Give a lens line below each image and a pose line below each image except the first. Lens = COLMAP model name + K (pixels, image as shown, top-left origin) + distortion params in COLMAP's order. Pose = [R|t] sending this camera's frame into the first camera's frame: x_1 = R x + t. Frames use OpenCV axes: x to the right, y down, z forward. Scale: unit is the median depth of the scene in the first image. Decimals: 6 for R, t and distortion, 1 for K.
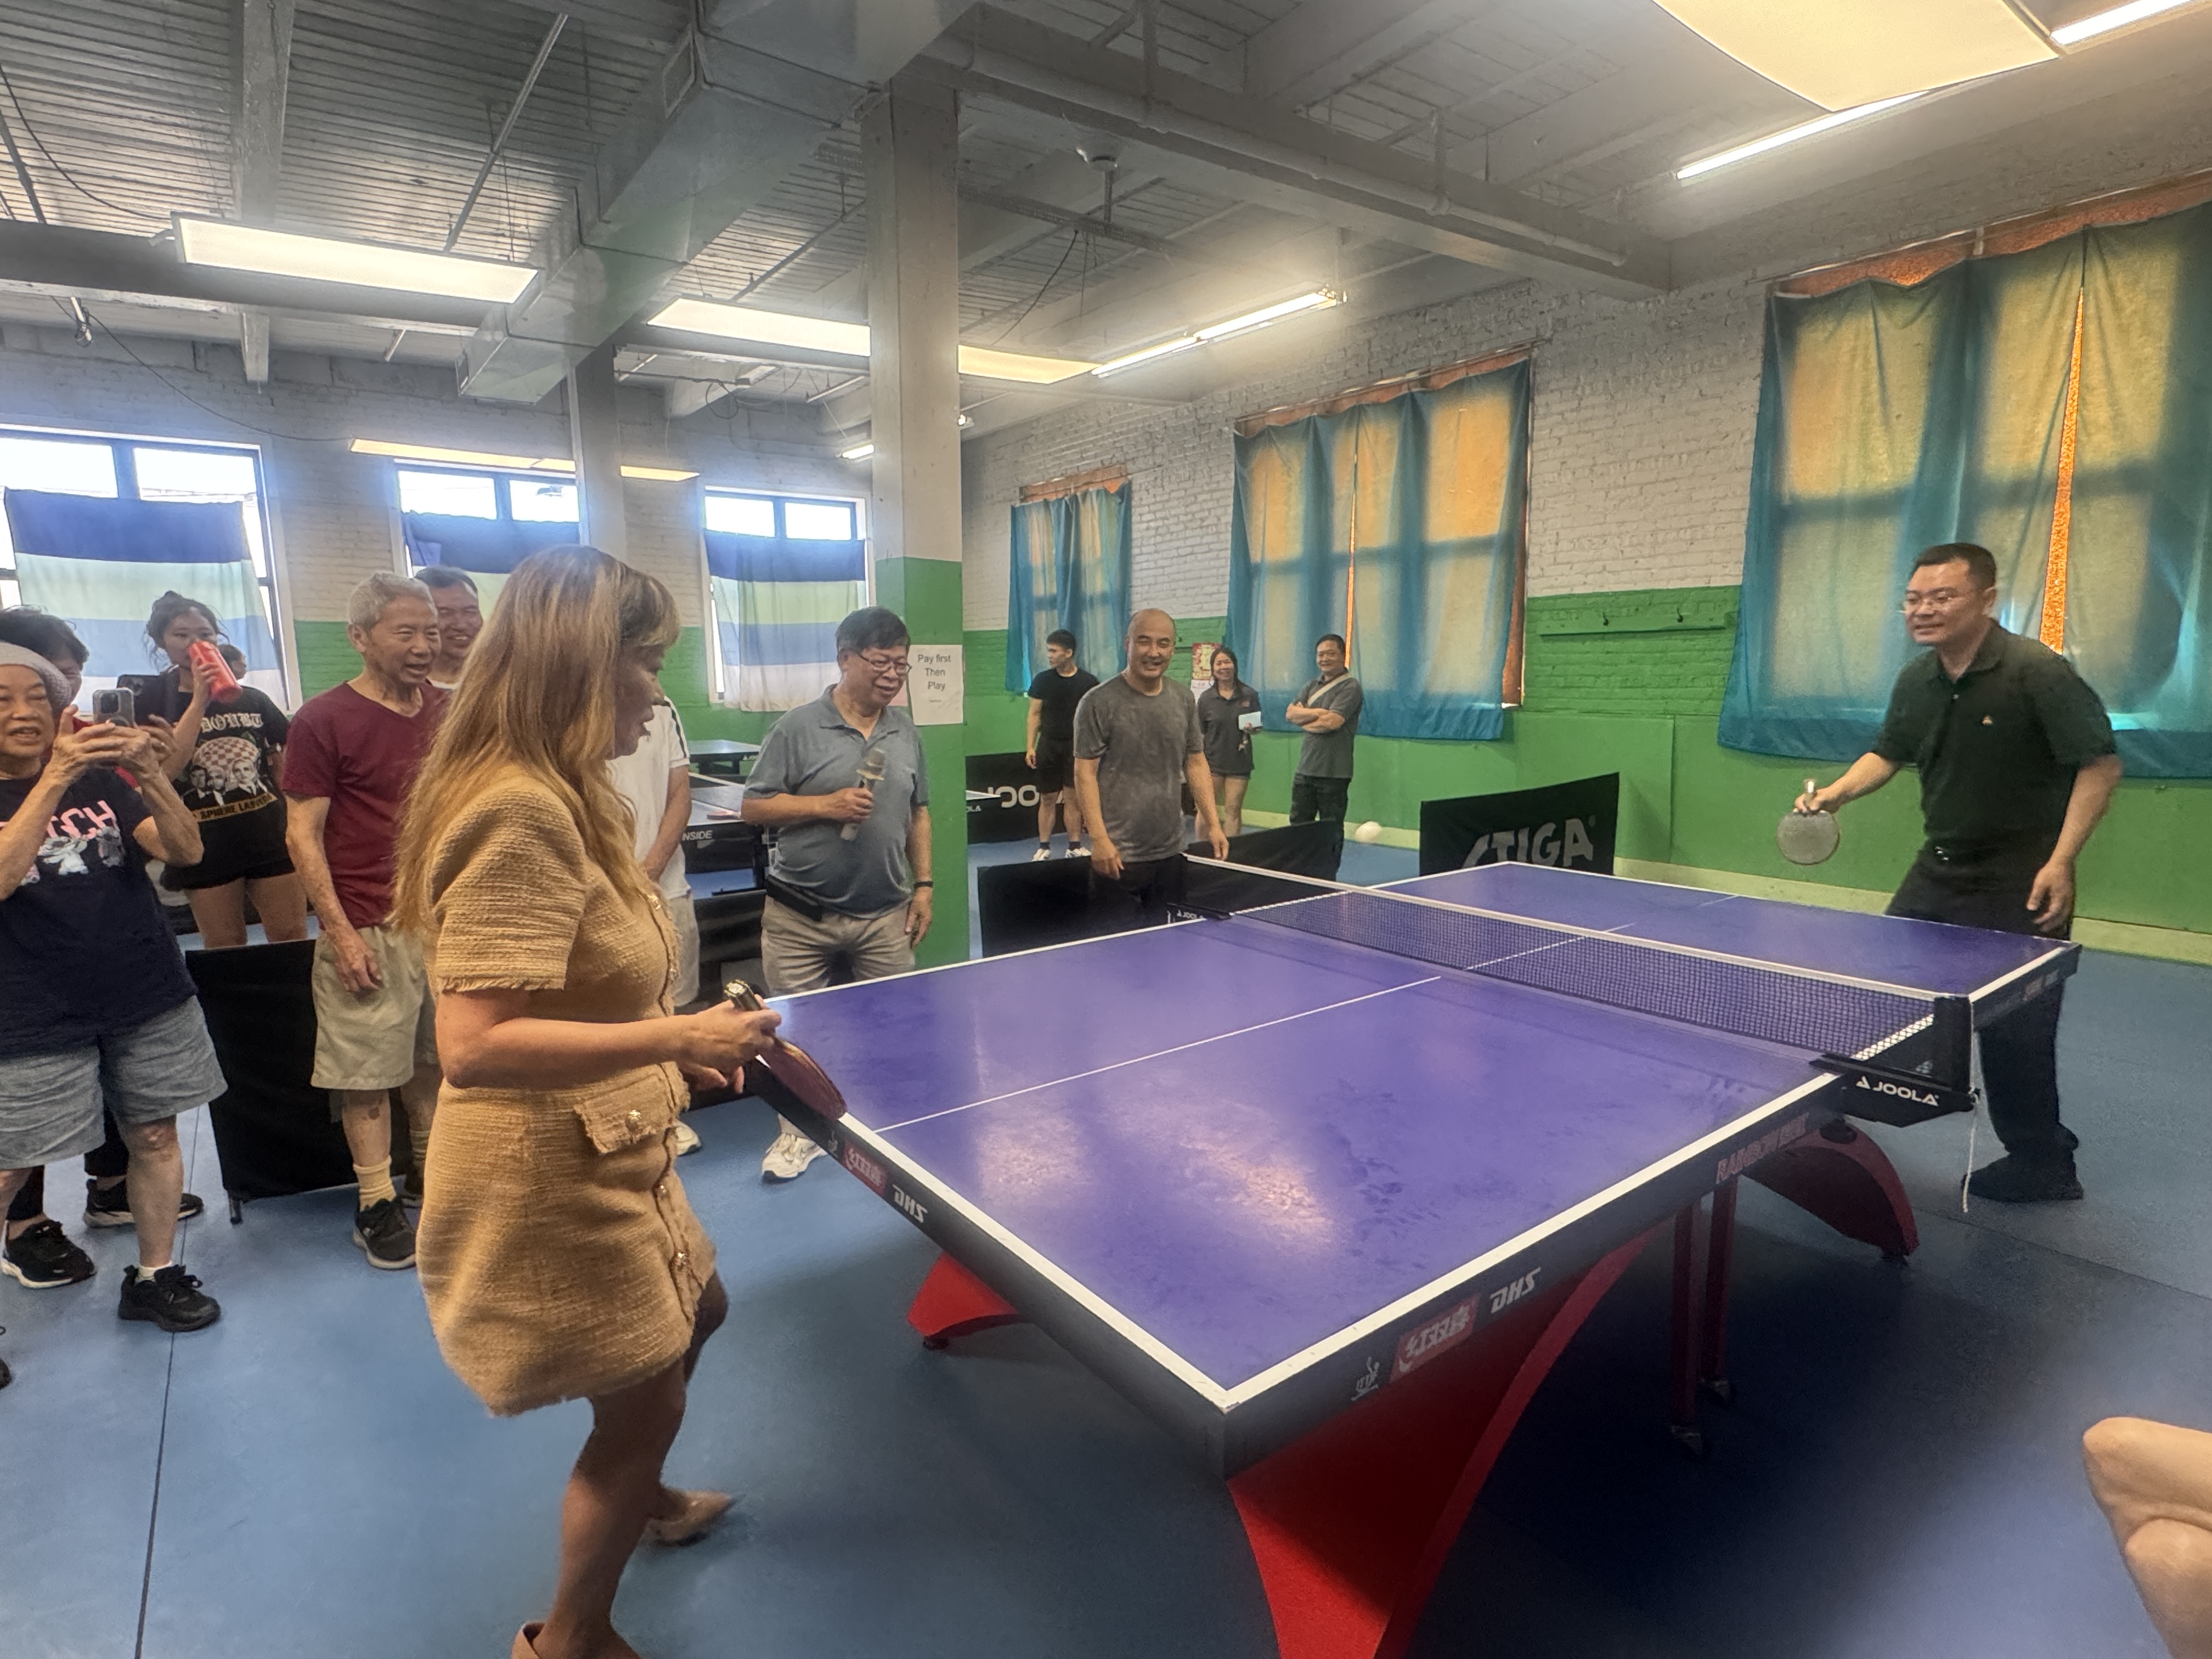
lens RADIAL K [[1163.0, 0, 1090.9], [0, 1163.0, 835.9], [0, 0, 1]] dist [0.001290, -0.002499]
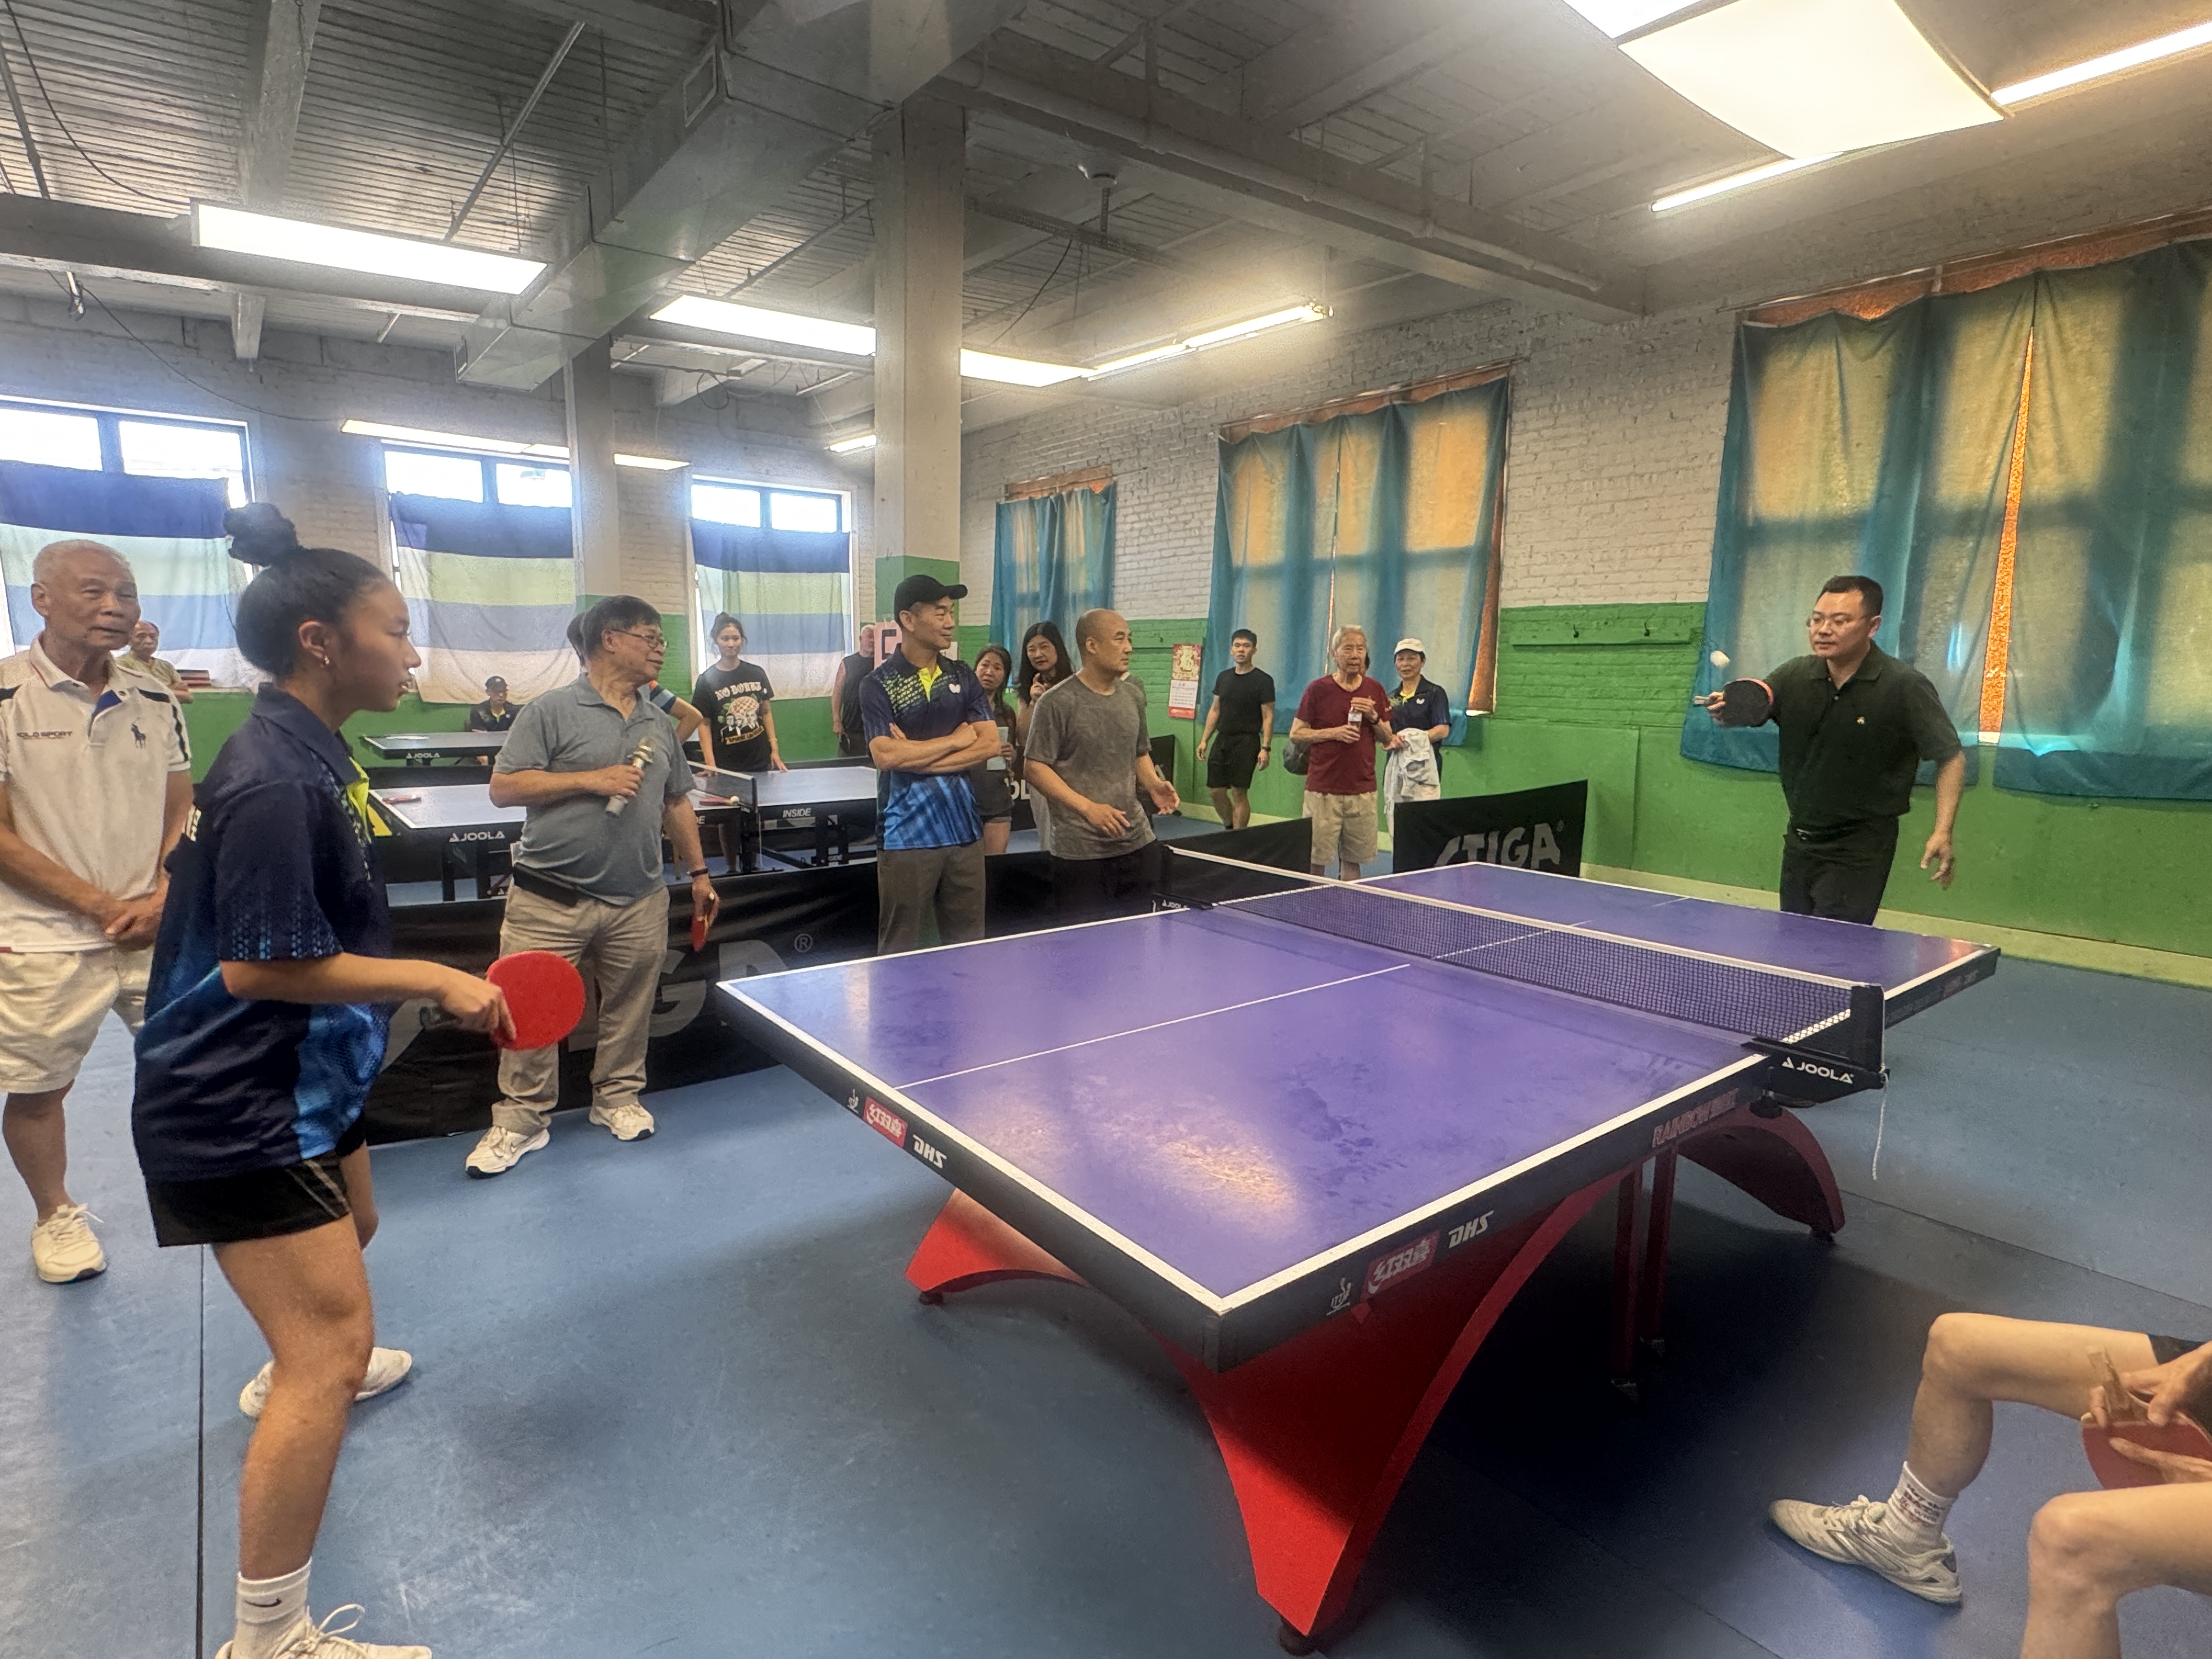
lens RADIAL K [[1163.0, 0, 1090.9], [0, 1163.0, 835.9], [0, 0, 1]] dist [0.001290, -0.002499]
pose [[0.999497, 0.021821, 0.023015, -0.006721], [-0.021873, 0.999759, 0.002024, 0.002077], [-0.022966, -0.002526, 0.999733, -0.021032]]
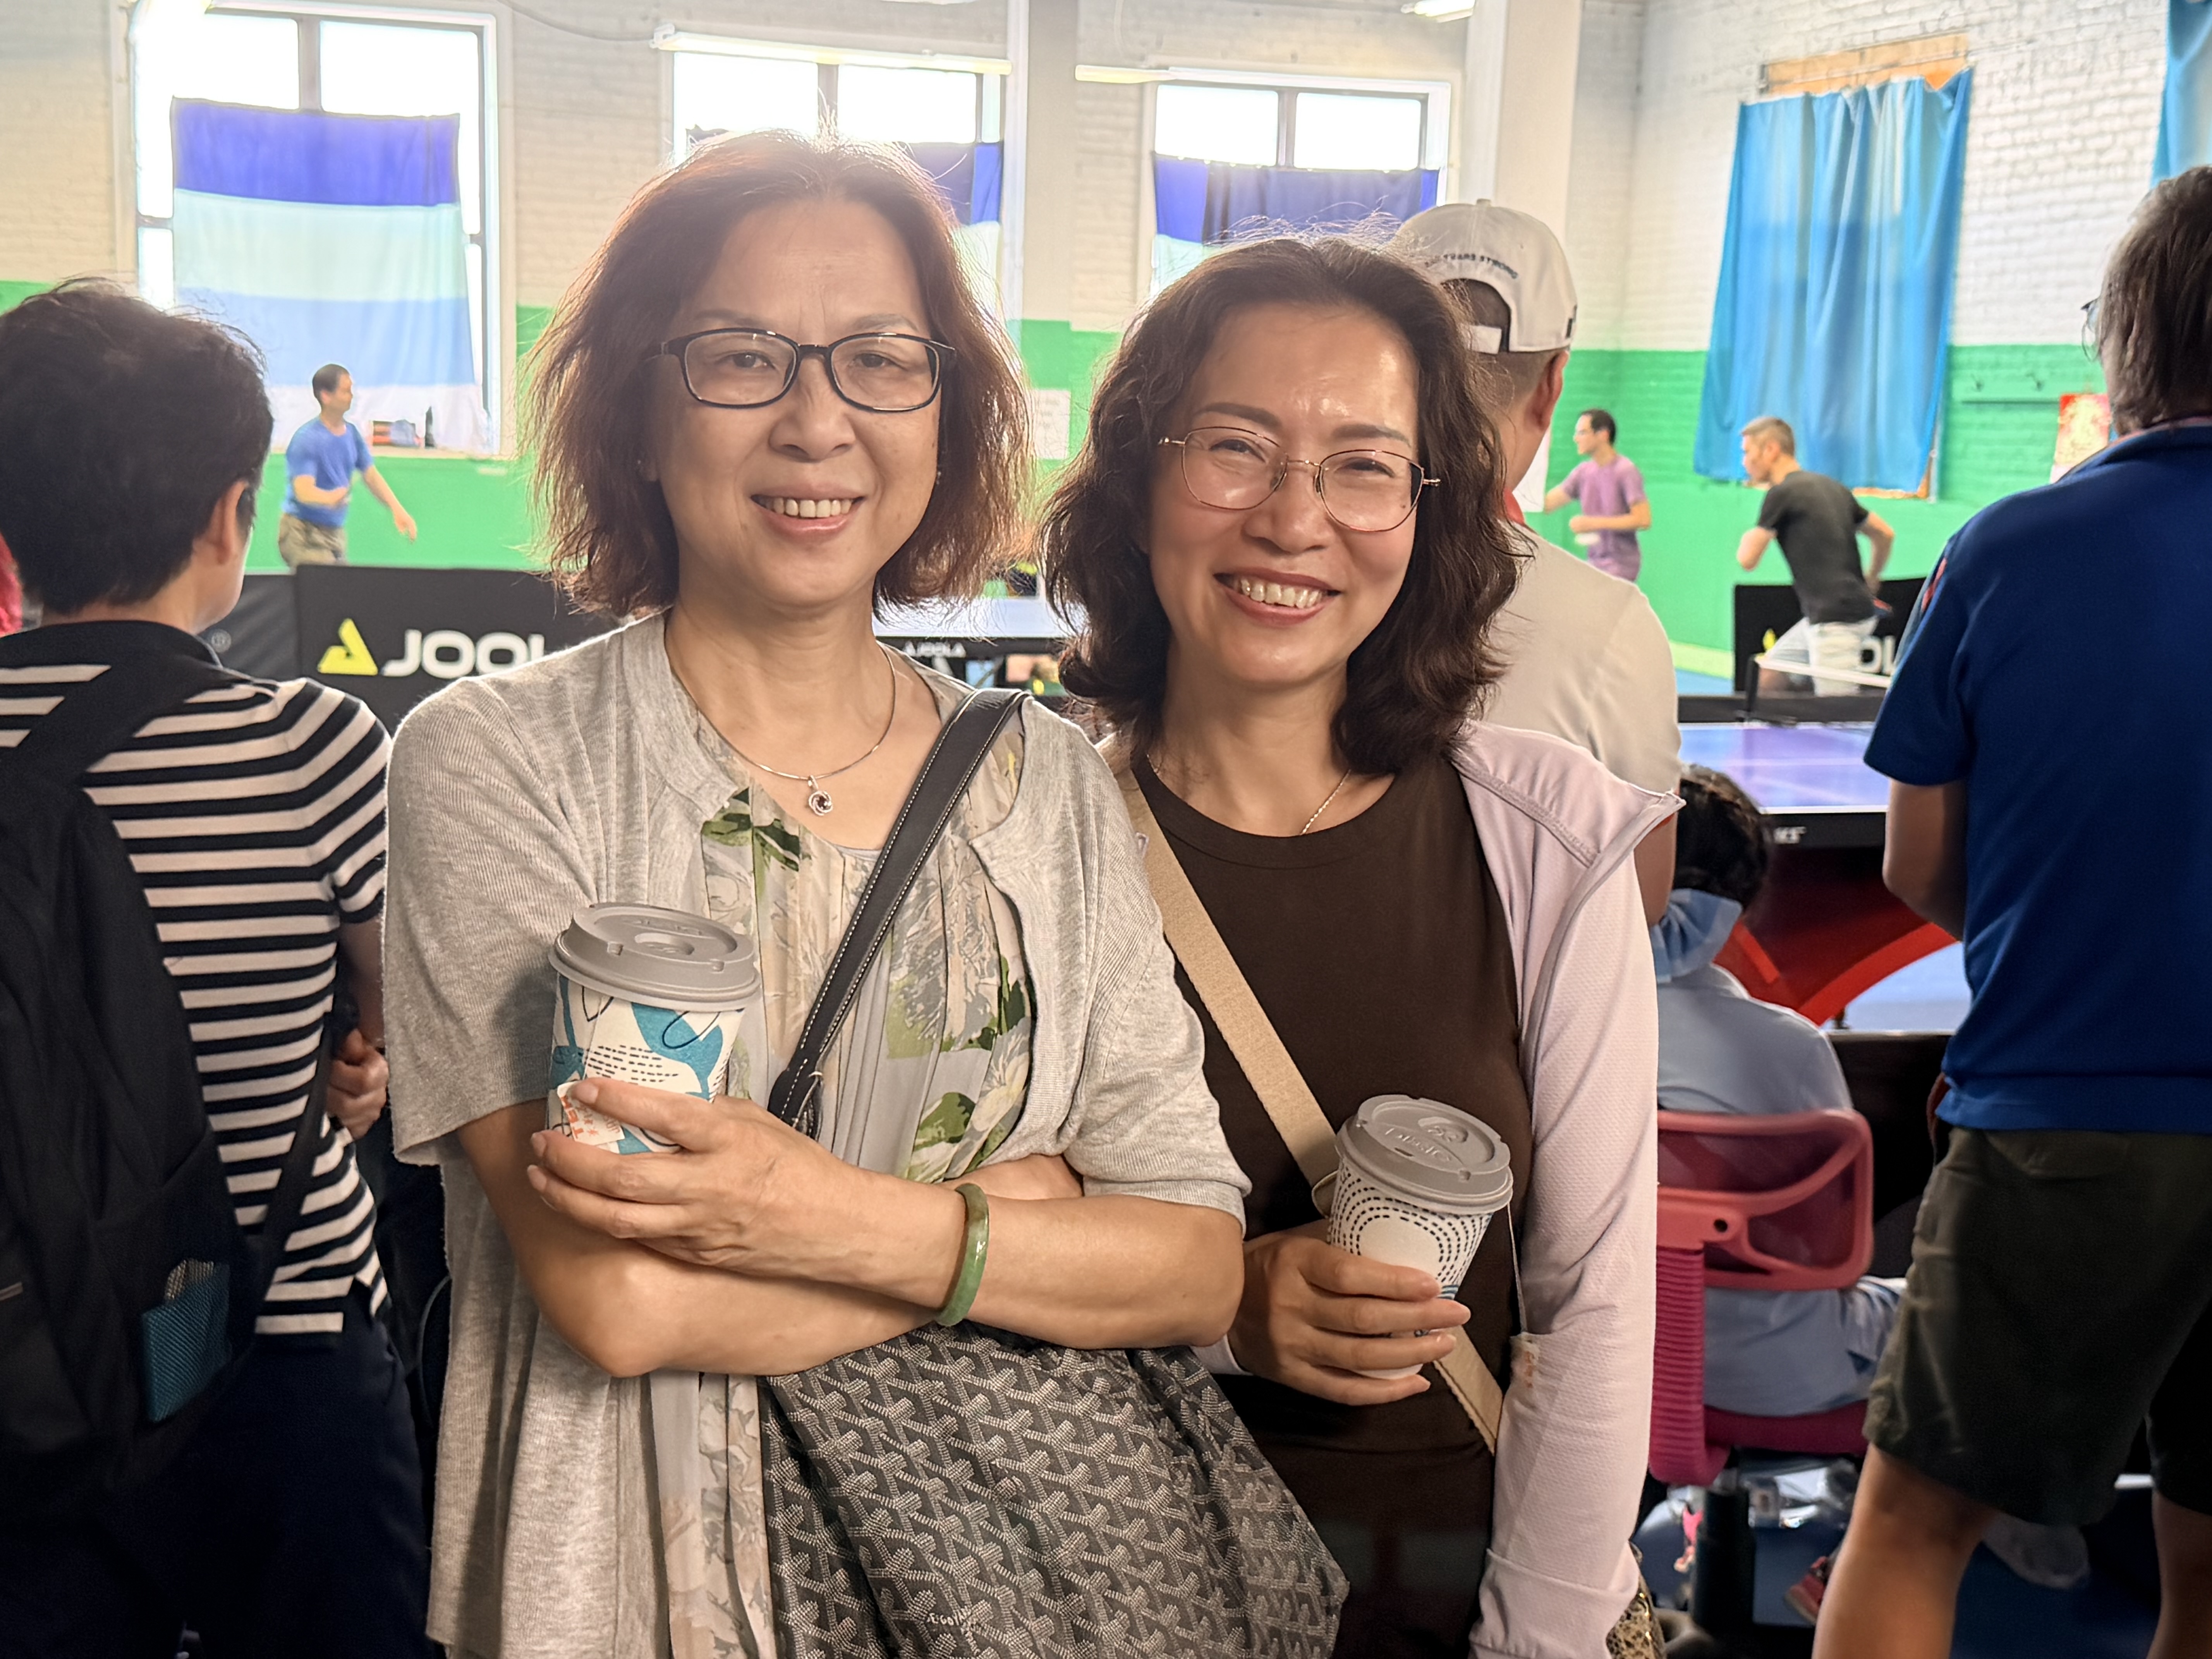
lens RADIAL K [[2911.9, 0, 1106.0], [0, 2911.9, 829.5], [0, 0, 1]] dist [0.018561, 0.029373]
pose [[0.954505, 0.081365, -0.286879, 0.105580], [-0.081083, 0.996624, 0.012884, 0.062923], [0.286959, 0.010963, 0.957880, -0.512858]]
